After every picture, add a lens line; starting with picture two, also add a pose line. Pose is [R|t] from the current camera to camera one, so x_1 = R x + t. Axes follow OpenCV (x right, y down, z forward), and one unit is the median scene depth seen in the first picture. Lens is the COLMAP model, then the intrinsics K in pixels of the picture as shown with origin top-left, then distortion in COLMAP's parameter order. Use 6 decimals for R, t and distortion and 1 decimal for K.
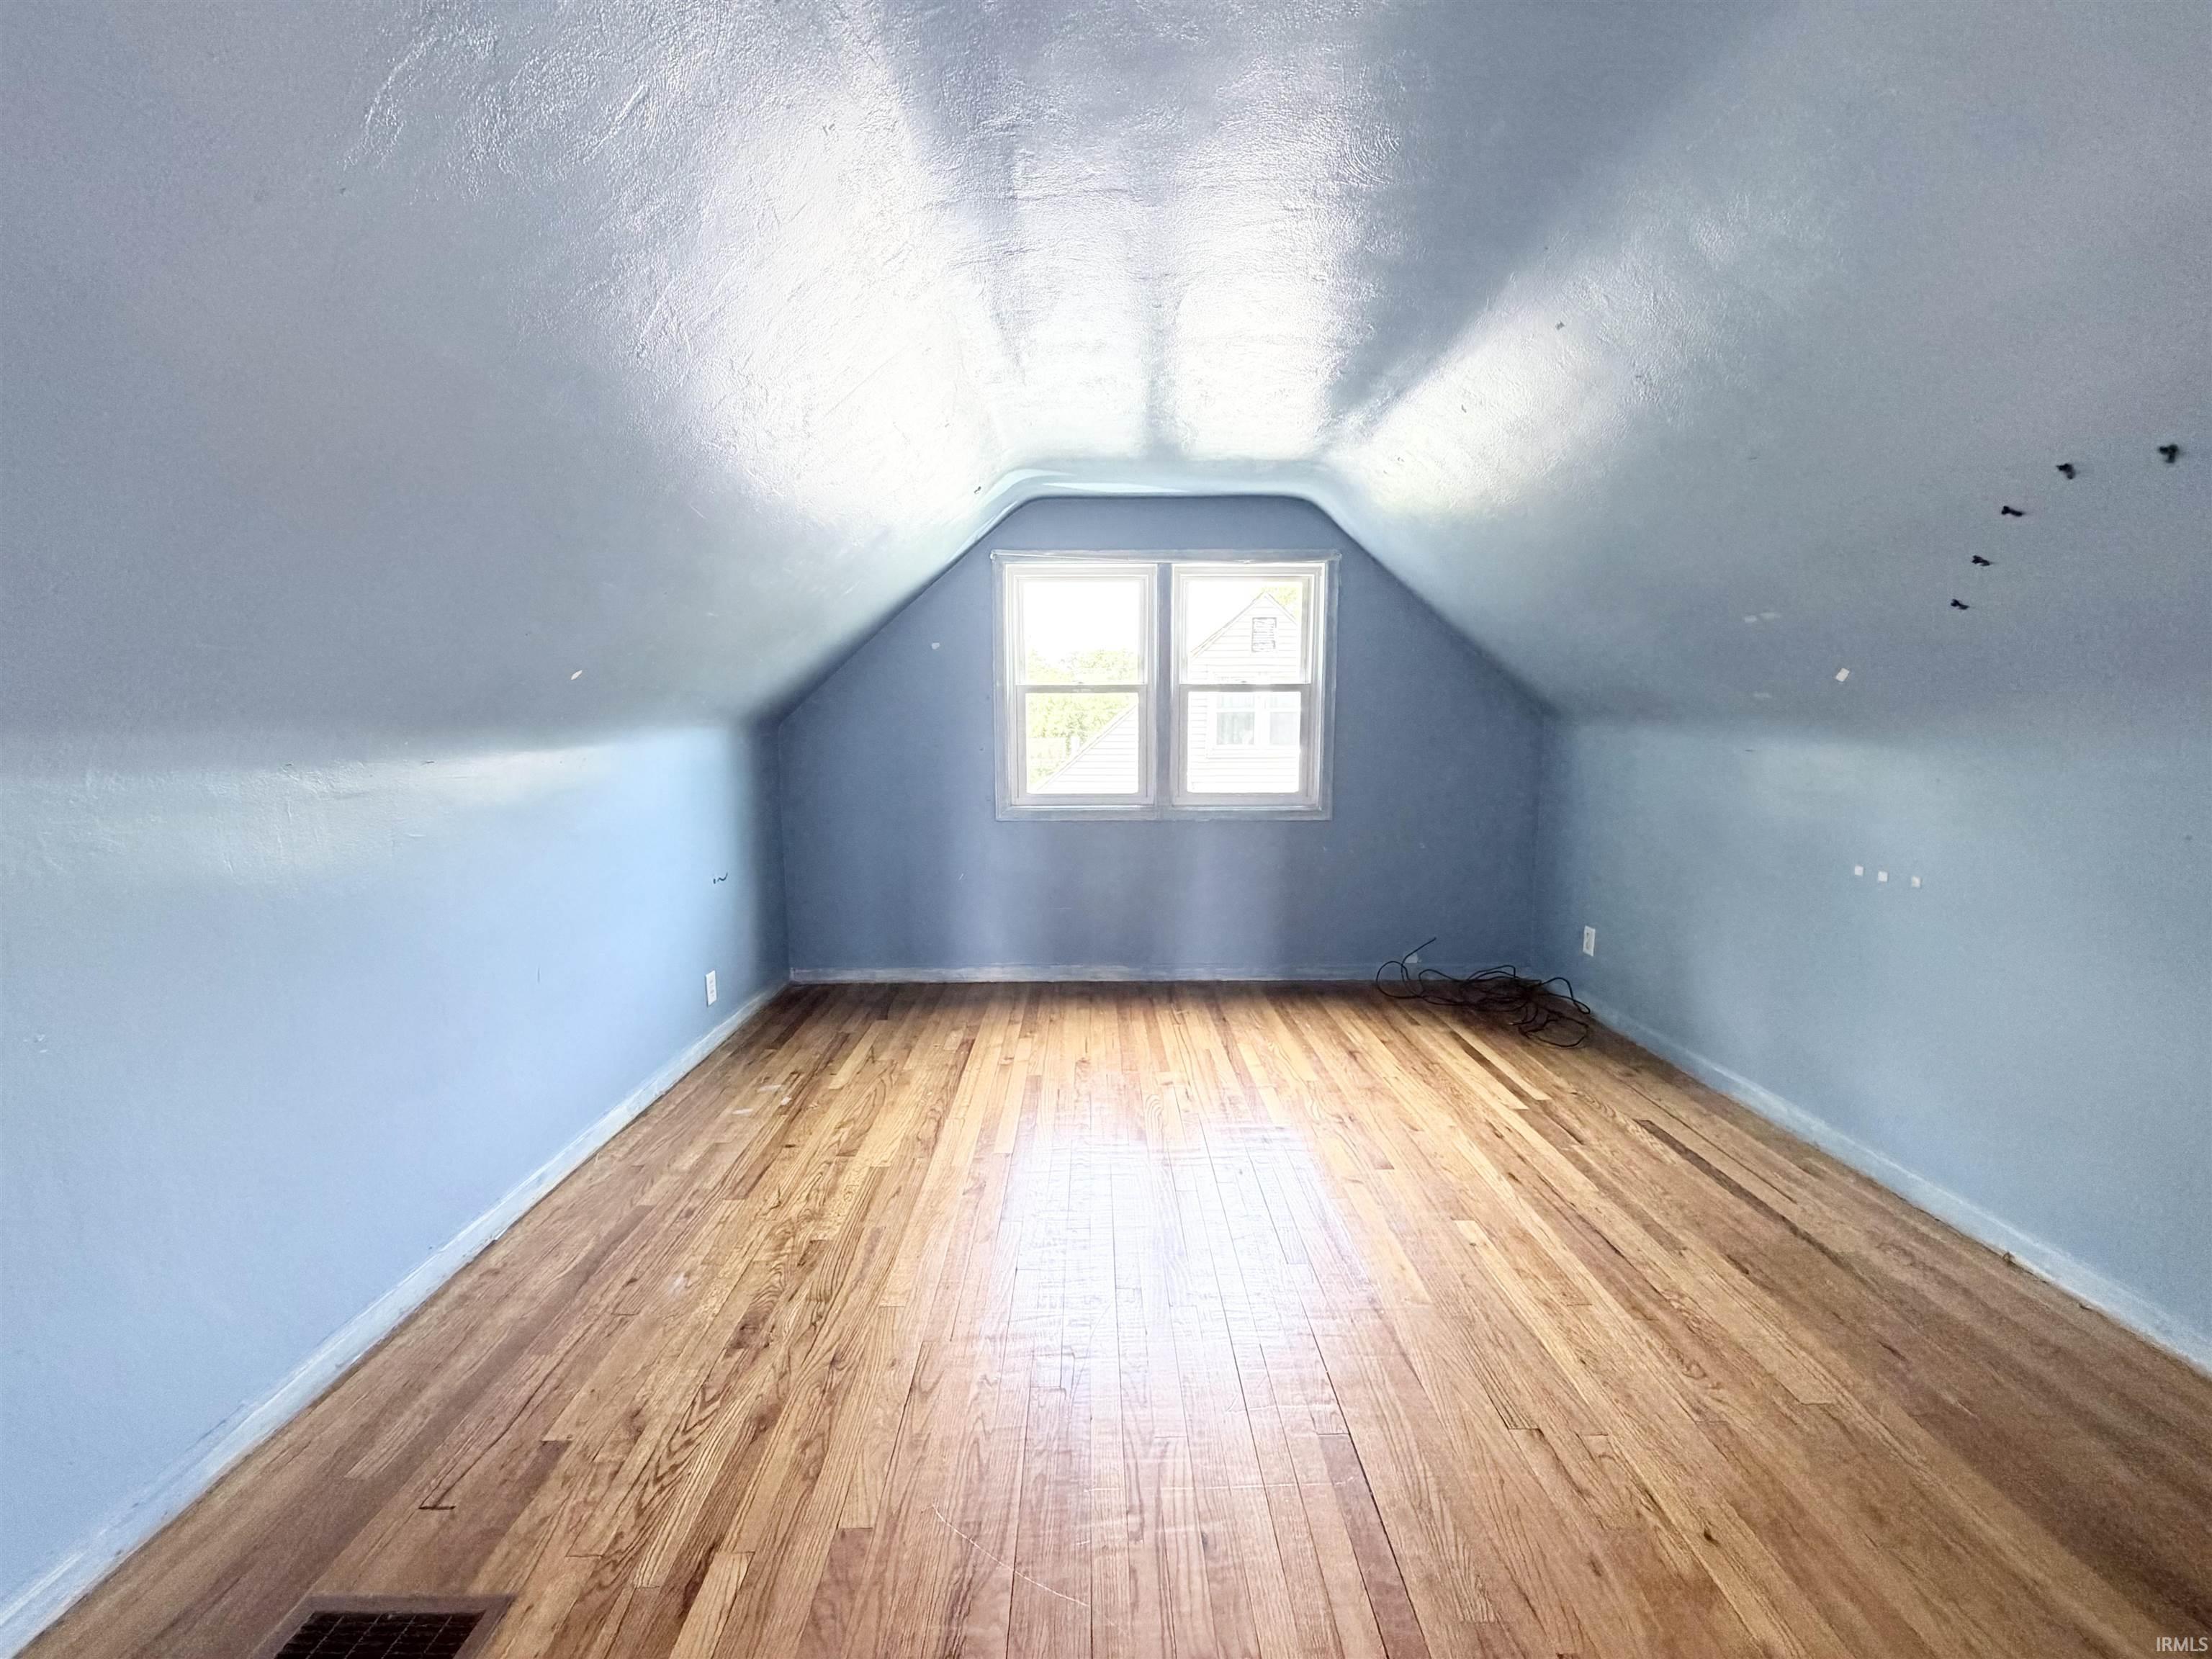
lens RADIAL K [[882.9, 0, 1098.4], [0, 882.9, 827.8], [0, 0, 1]] dist [-0.000144, 0.000419]
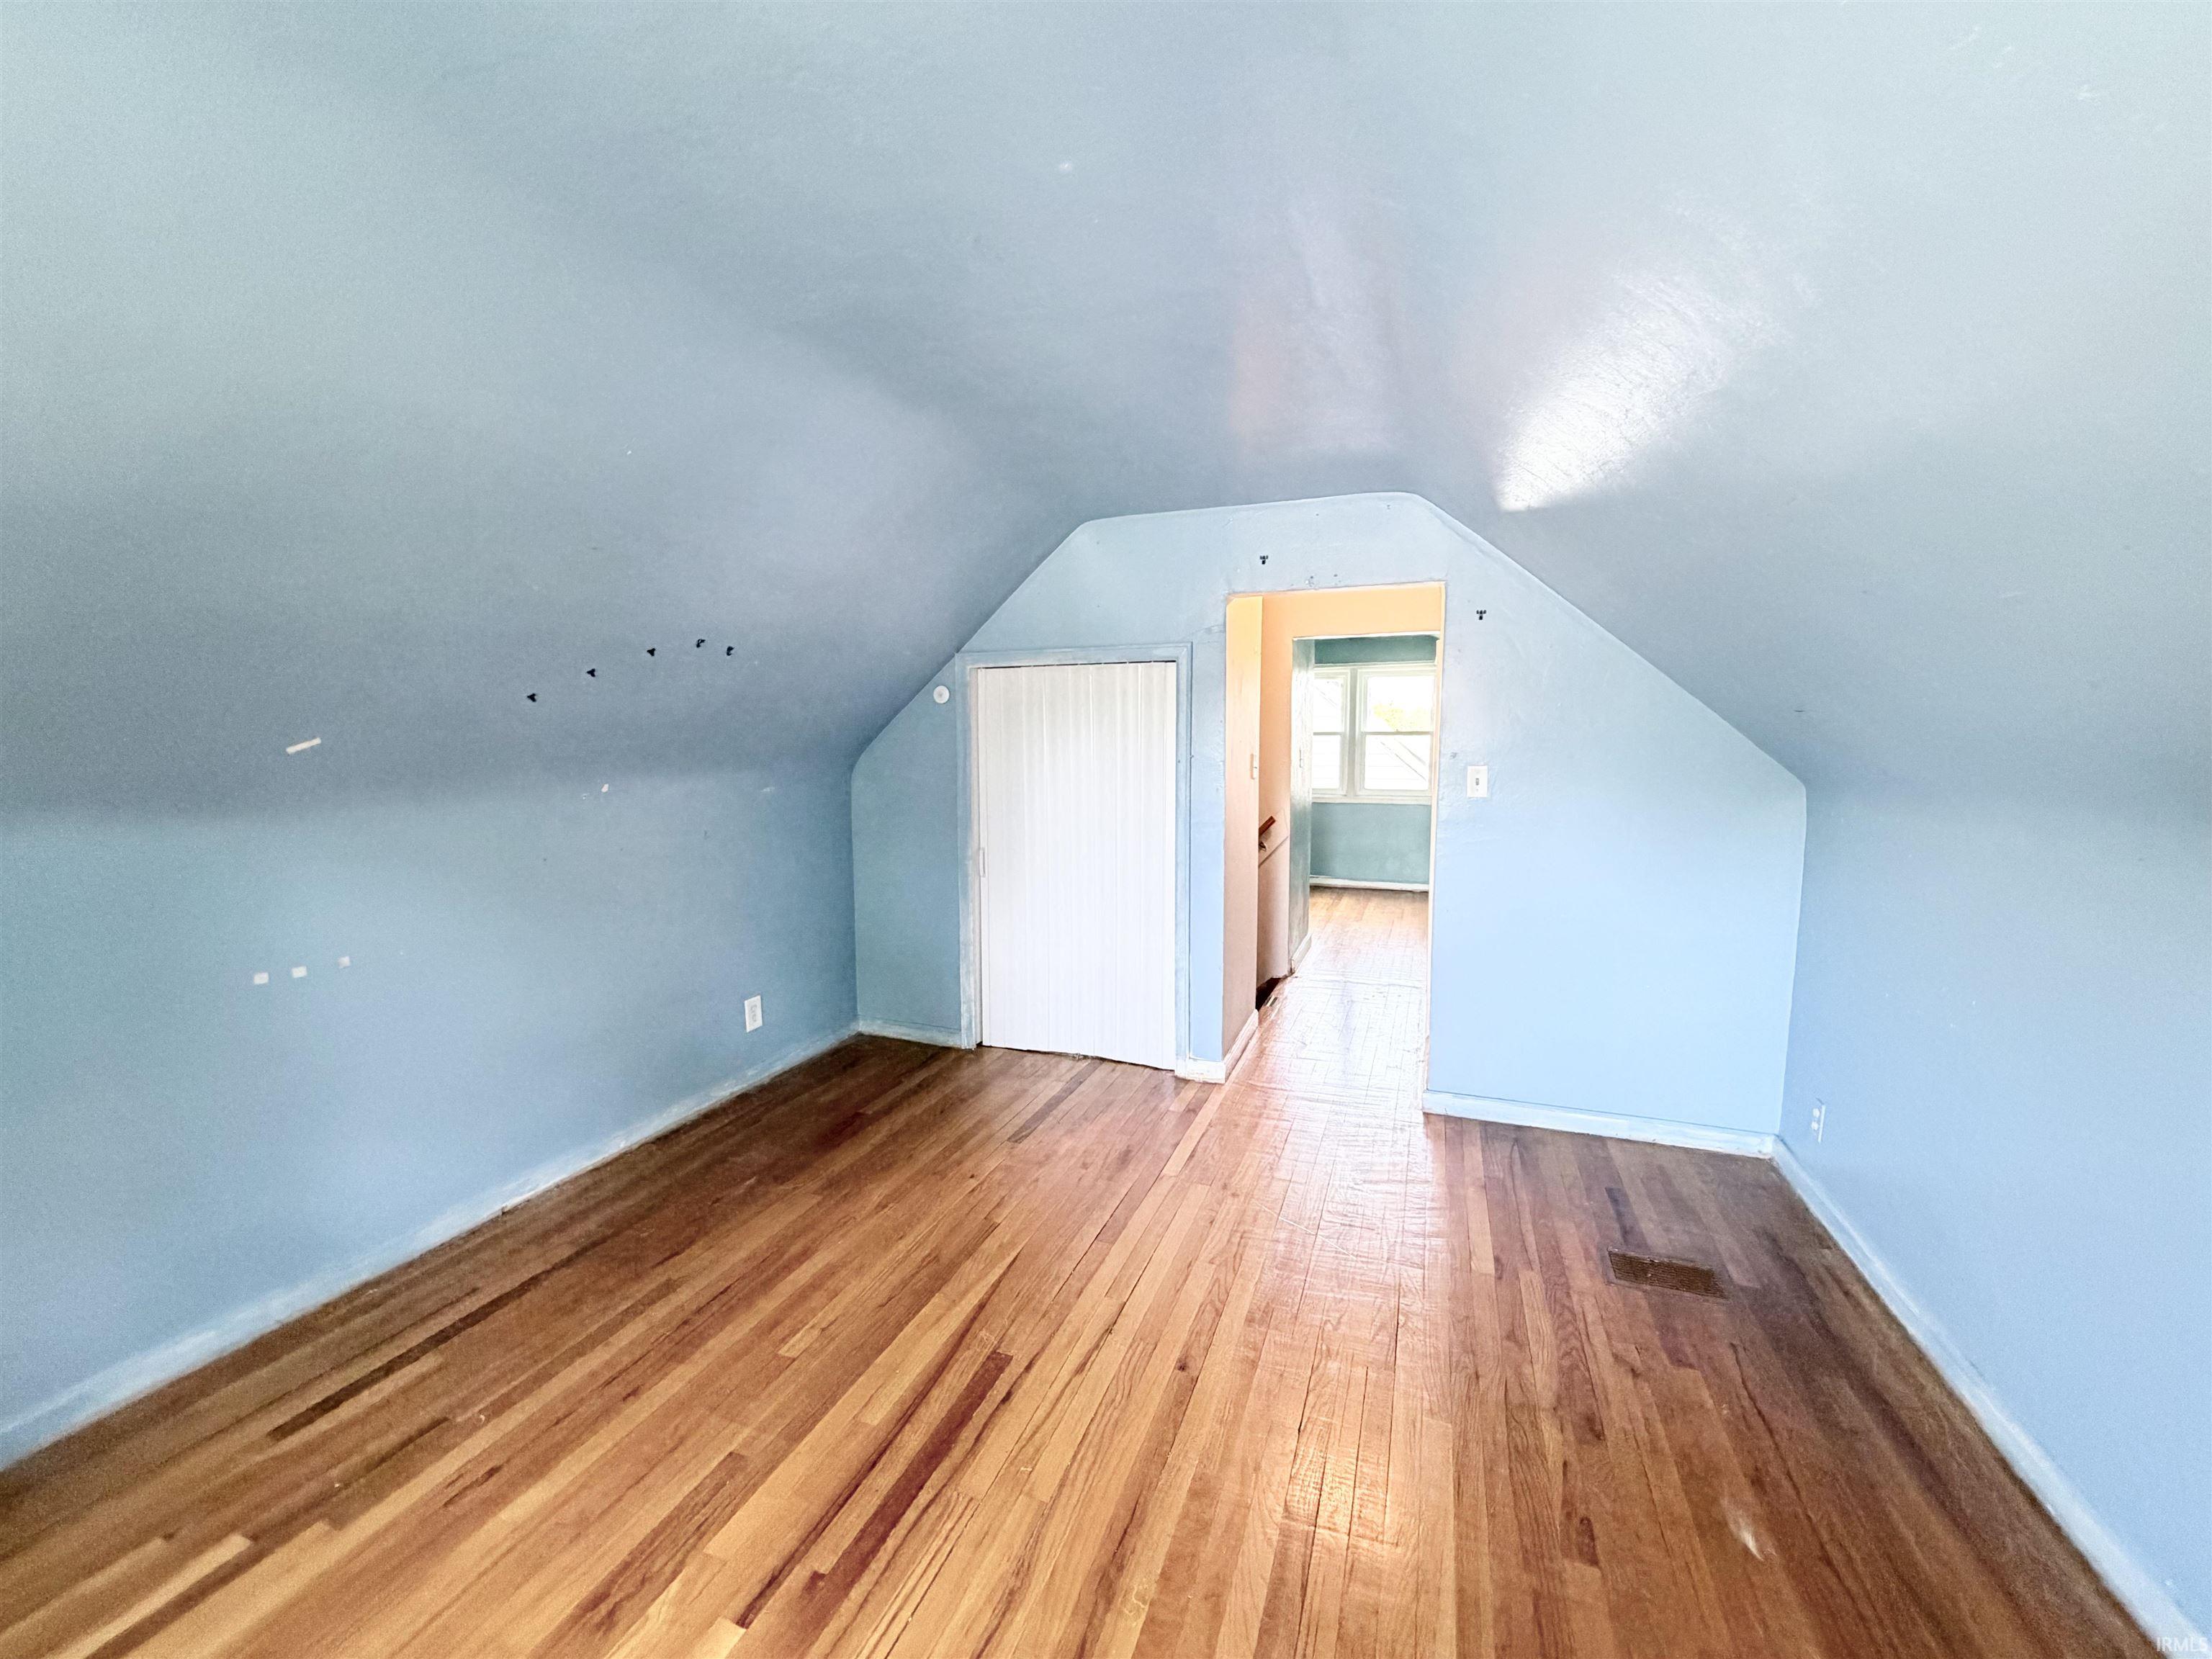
lens RADIAL K [[882.9, 0, 1095.3], [0, 882.9, 831.8], [0, 0, 1]] dist [-0.000144, 0.000419]
pose [[-0.928274, -0.031056, 0.370599, -0.186242], [0.049995, 0.977041, 0.207102, -0.235870], [-0.368522, 0.210776, -0.905409, 1.541202]]
